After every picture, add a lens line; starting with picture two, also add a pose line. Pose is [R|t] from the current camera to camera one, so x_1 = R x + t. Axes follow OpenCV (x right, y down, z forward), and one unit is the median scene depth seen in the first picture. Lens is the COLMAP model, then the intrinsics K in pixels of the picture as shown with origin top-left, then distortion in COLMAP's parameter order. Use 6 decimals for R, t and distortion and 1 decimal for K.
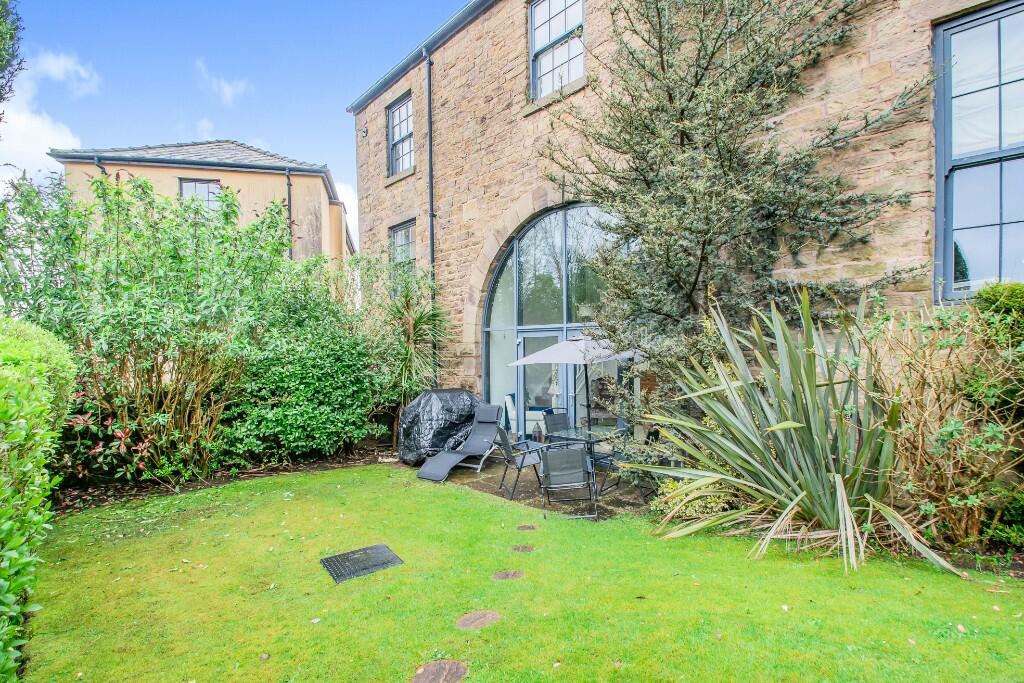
lens RADIAL K [[499.7, 0, 524.9], [0, 499.7, 362.3], [0, 0, 1]] dist [-0.006386, -0.010414]
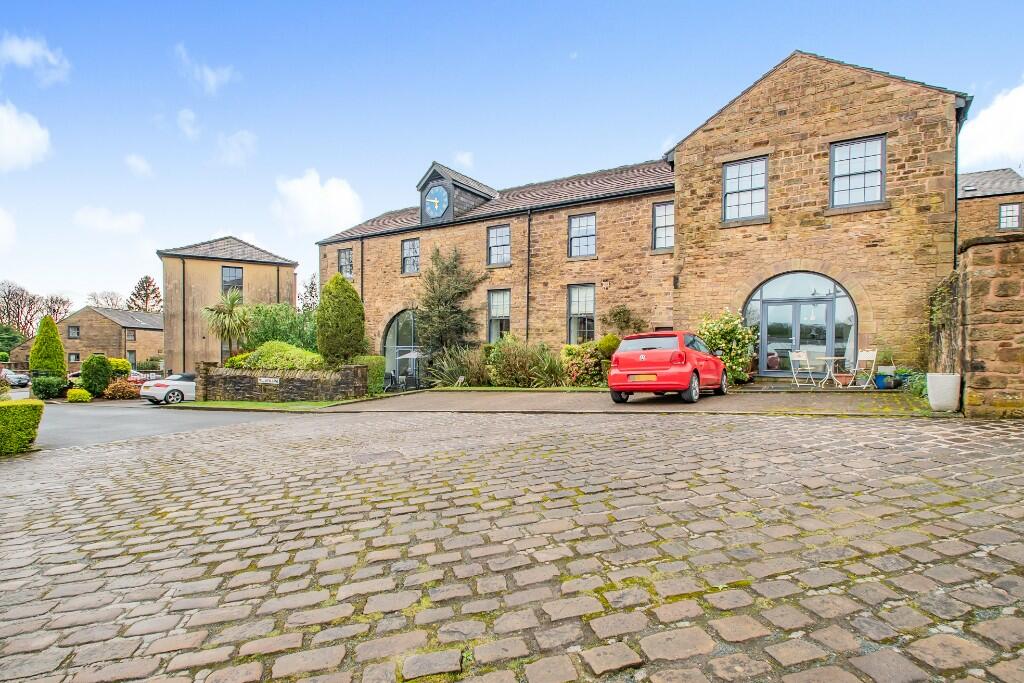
lens RADIAL K [[499.7, 0, 524.6], [0, 499.7, 357.8], [0, 0, 1]] dist [-0.006386, -0.010414]
pose [[0.962158, 0.014665, 0.272097, -0.088989], [-0.010500, 0.999804, -0.016757, 0.038268], [-0.272289, 0.013265, 0.962124, -2.026309]]
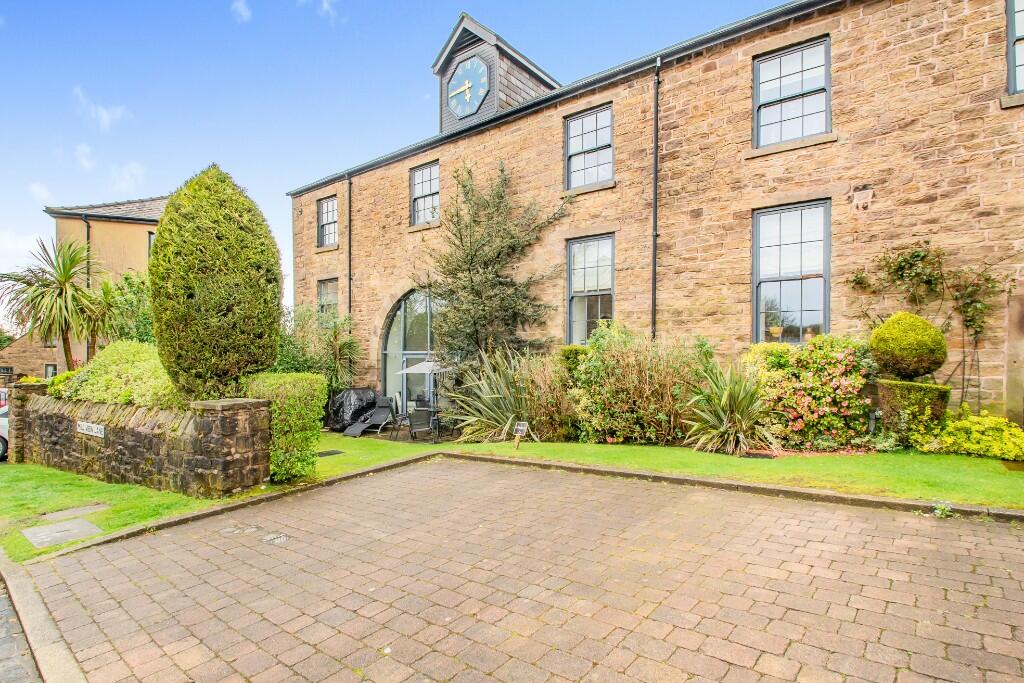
lens RADIAL K [[499.7, 0, 523.2], [0, 499.7, 360.6], [0, 0, 1]] dist [-0.006386, -0.010414]
pose [[0.982854, 0.010686, 0.184076, 0.075793], [-0.006198, 0.999670, -0.024942, -0.000139], [-0.184282, 0.023373, 0.982595, -0.759867]]
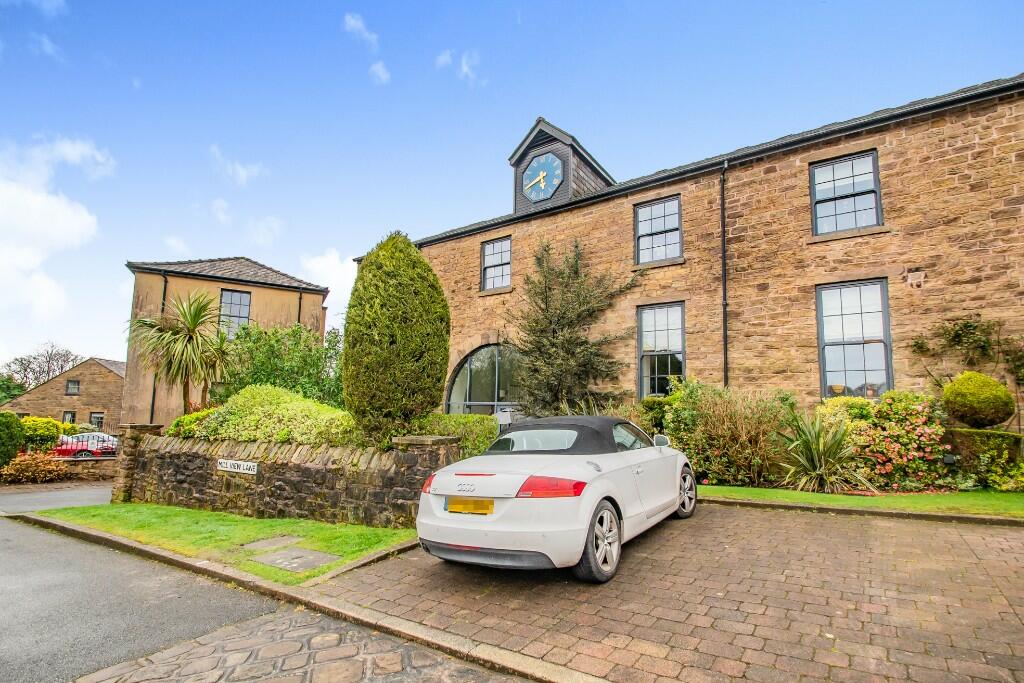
lens RADIAL K [[458.7, 0, 522.8], [0, 458.7, 362.6], [0, 0, 1]] dist [0.008841, -0.013187]
pose [[0.971276, 0.054515, 0.231629, -0.227412], [-0.020909, 0.989191, -0.145133, 0.027350], [-0.237037, 0.136121, 0.961917, -0.732670]]
